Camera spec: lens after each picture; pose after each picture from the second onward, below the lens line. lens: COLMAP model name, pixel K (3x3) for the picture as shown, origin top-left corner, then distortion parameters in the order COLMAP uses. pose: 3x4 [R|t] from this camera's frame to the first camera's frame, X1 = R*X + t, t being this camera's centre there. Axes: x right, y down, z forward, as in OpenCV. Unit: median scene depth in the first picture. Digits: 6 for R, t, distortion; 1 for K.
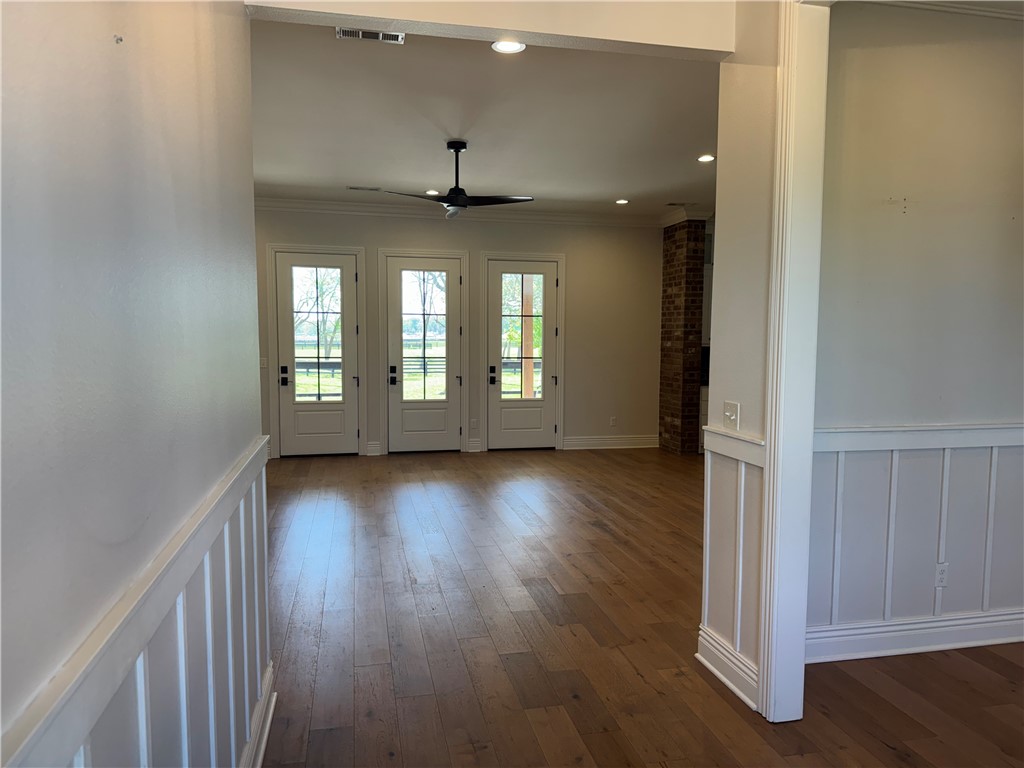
lens RADIAL K [[722.8, 0, 509.8], [0, 722.8, 389.4], [0, 0, 1]] dist [-0.043610, 0.026446]
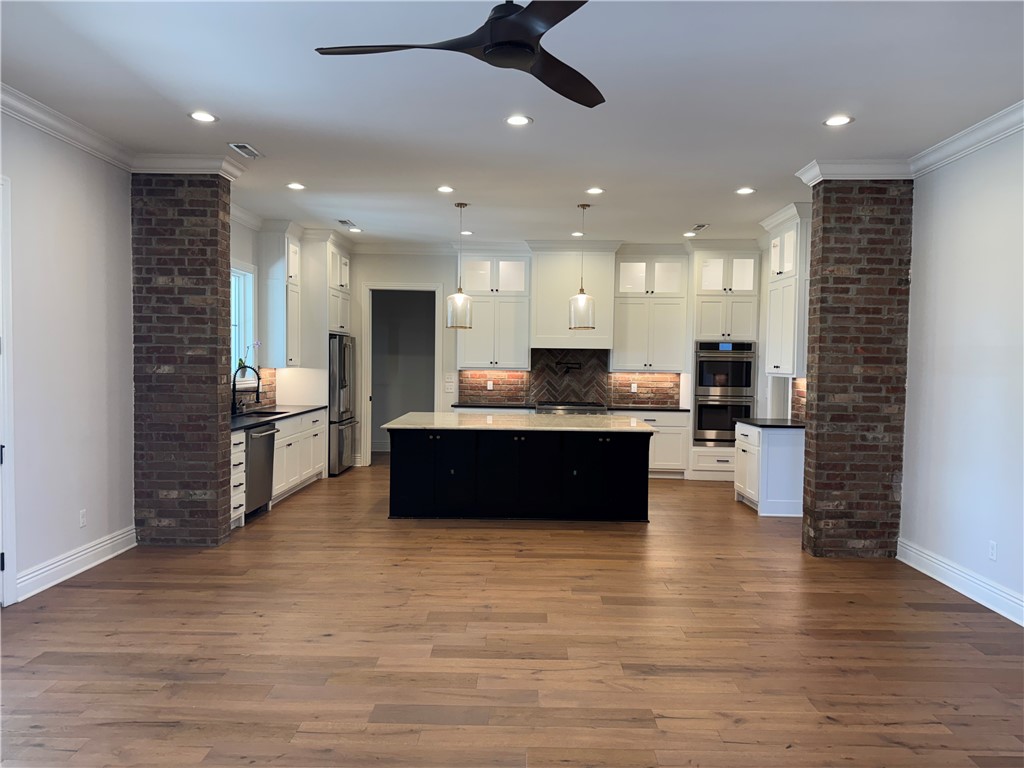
lens RADIAL K [[711.1, 0, 514.2], [0, 711.1, 380.7], [0, 0, 1]] dist [0.060300, -0.091302]
pose [[0.208997, -0.035207, 0.977282, -0.737632], [0.056104, 0.998137, 0.023961, -0.125119], [-0.976306, 0.049822, 0.210583, 1.424614]]
